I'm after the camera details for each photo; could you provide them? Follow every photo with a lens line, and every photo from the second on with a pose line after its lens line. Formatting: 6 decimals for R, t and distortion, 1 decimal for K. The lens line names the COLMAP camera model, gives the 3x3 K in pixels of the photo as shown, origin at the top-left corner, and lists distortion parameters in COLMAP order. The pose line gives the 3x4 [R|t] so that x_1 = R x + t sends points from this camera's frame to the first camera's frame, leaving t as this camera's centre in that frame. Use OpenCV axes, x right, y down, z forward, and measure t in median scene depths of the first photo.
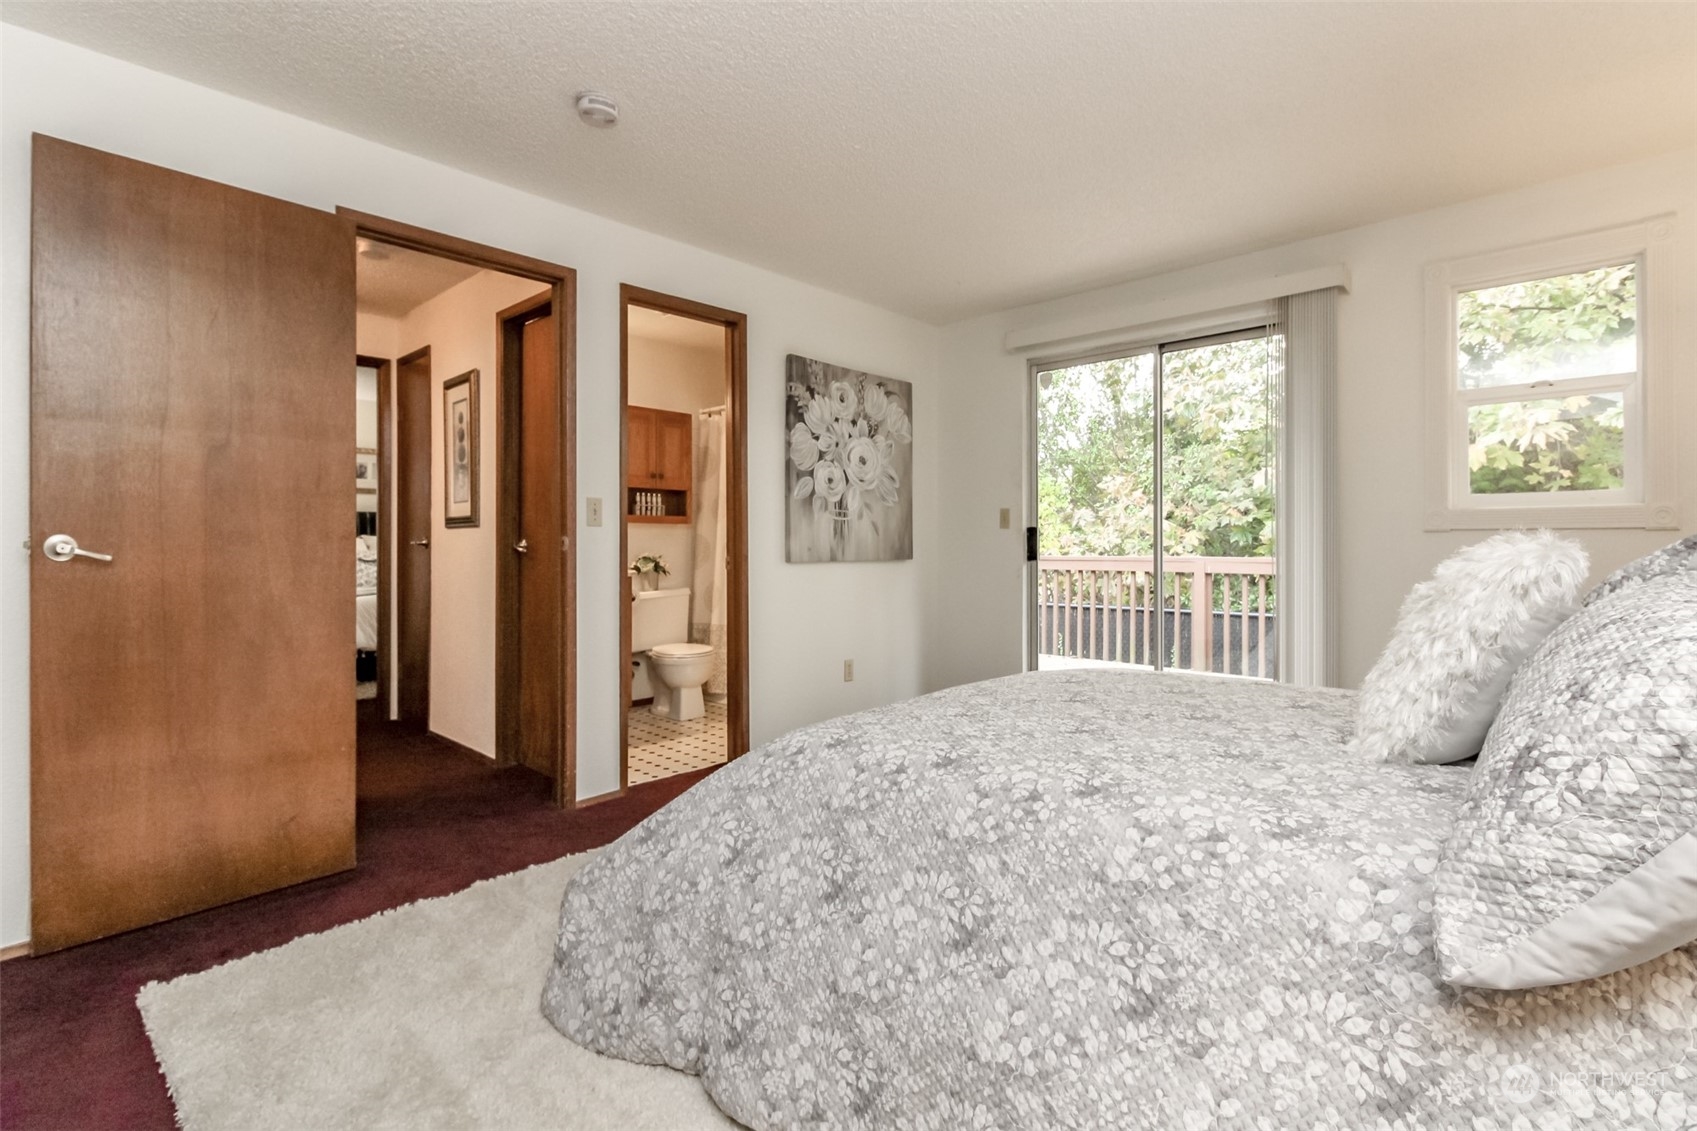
lens RADIAL K [[780.5, 0, 835.4], [0, 780.5, 557.3], [0, 0, 1]] dist [-0.001895, -0.001233]
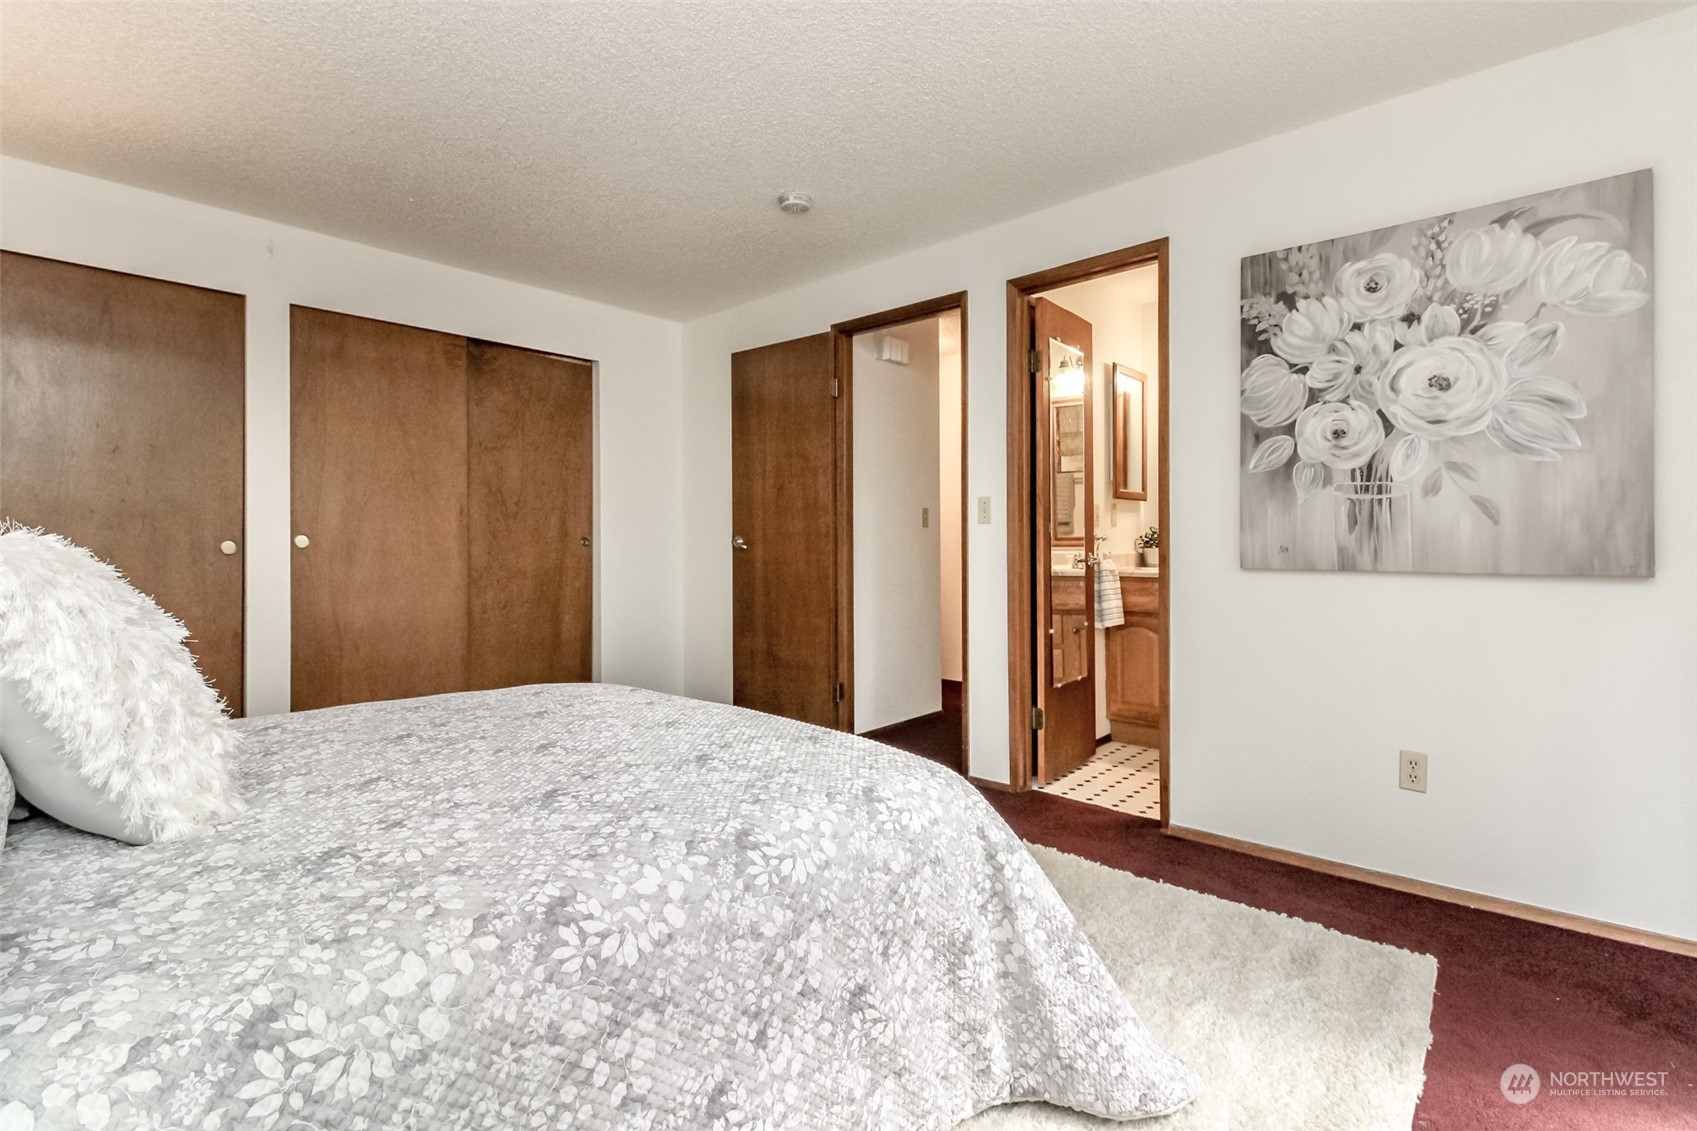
lens RADIAL K [[780.5, 0, 836.4], [0, 780.5, 549.1], [0, 0, 1]] dist [-0.001895, -0.001233]
pose [[0.020248, 0.016175, -0.999664, 0.576247], [-0.012329, 0.999797, 0.015927, -0.015492], [0.999719, 0.012002, 0.020444, 0.602346]]
